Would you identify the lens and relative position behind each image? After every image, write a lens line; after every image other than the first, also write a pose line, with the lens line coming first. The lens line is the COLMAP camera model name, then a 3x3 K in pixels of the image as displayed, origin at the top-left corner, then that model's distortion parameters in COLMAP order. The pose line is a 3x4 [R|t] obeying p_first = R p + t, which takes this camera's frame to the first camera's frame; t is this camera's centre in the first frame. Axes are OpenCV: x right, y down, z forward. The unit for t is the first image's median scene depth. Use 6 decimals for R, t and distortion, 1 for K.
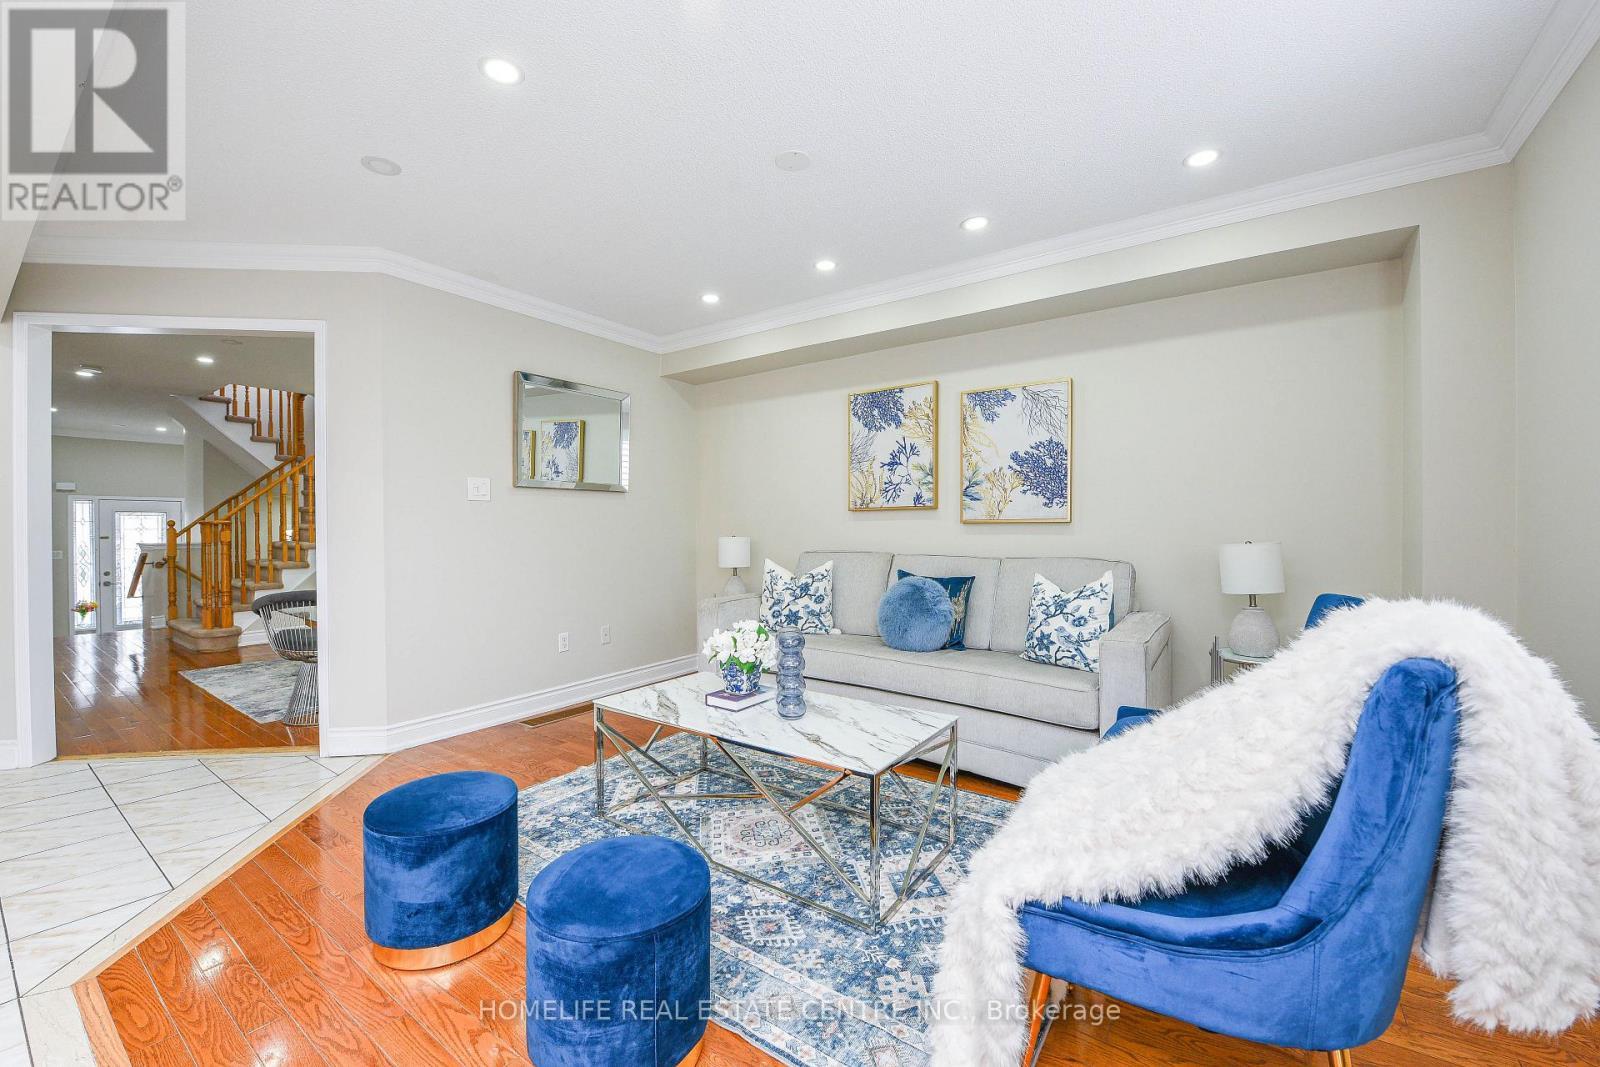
lens RADIAL K [[642.6, 0, 800.0], [0, 642.6, 533.5], [0, 0, 1]] dist [-0.019702, -0.000583]
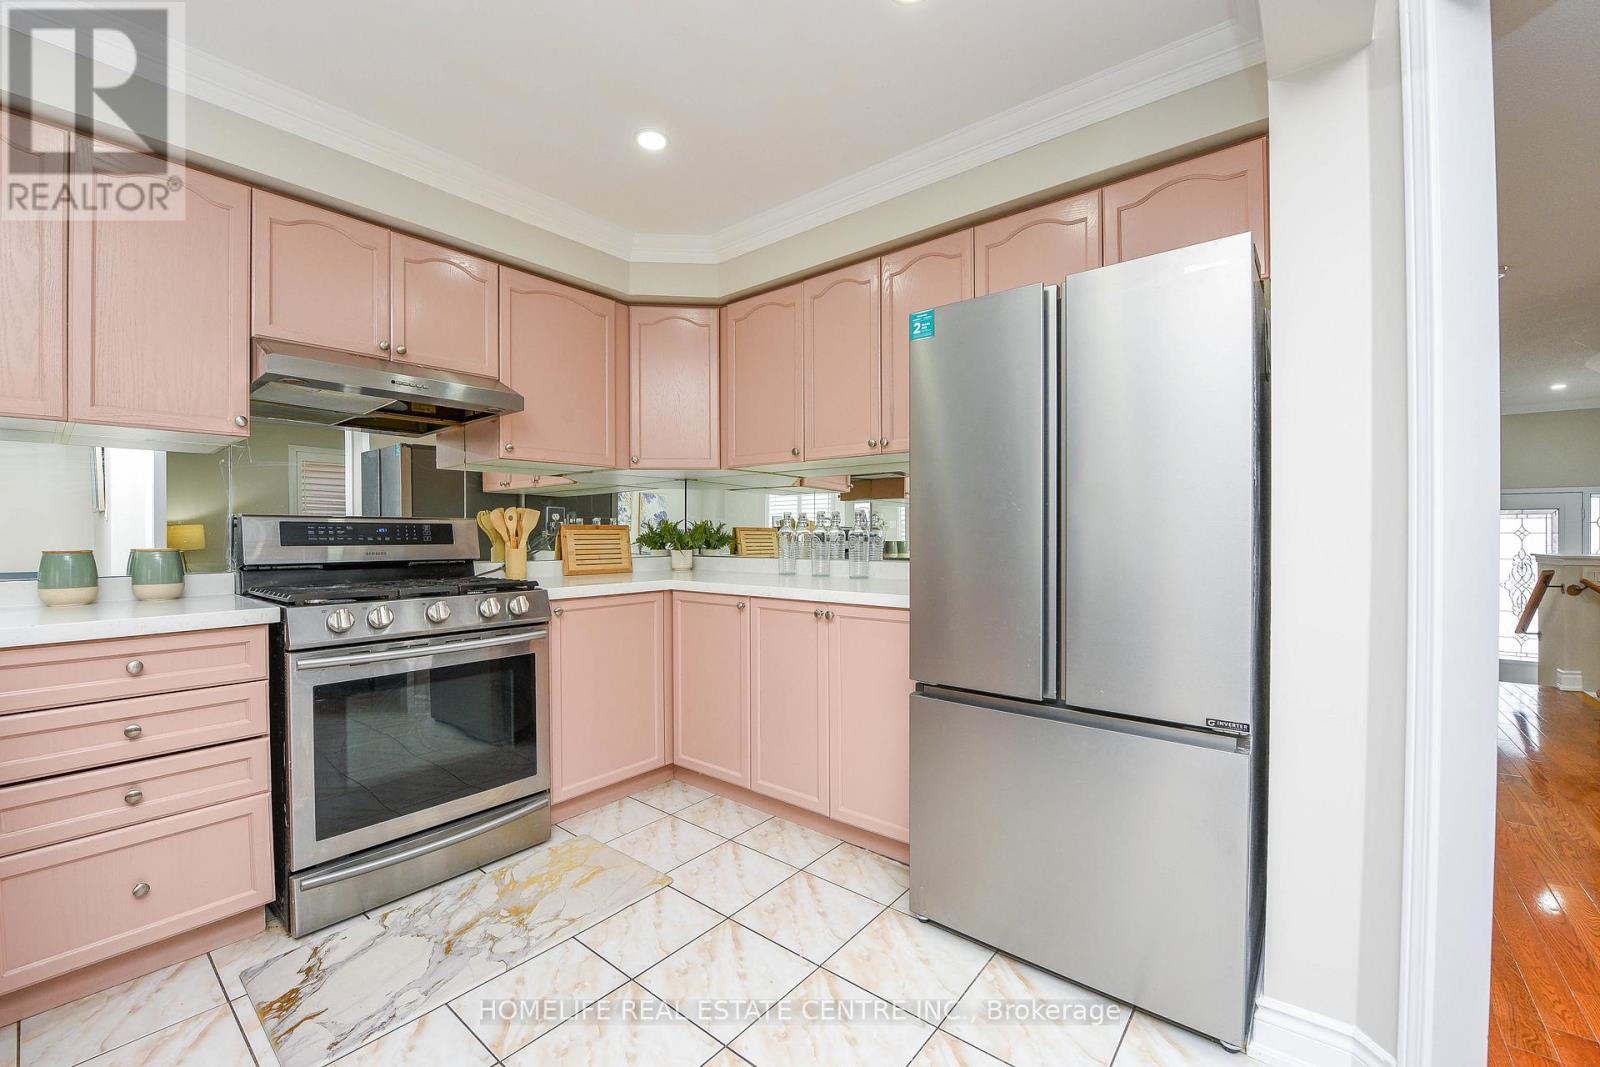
lens RADIAL K [[641.6, 0, 803.3], [0, 641.6, 537.3], [0, 0, 1]] dist [-0.018001, -0.000945]
pose [[-0.059694, 0.007119, -0.998191, -0.637544], [-0.006081, 0.999953, 0.007495, -0.004681], [0.998198, 0.006518, -0.059648, 0.486871]]
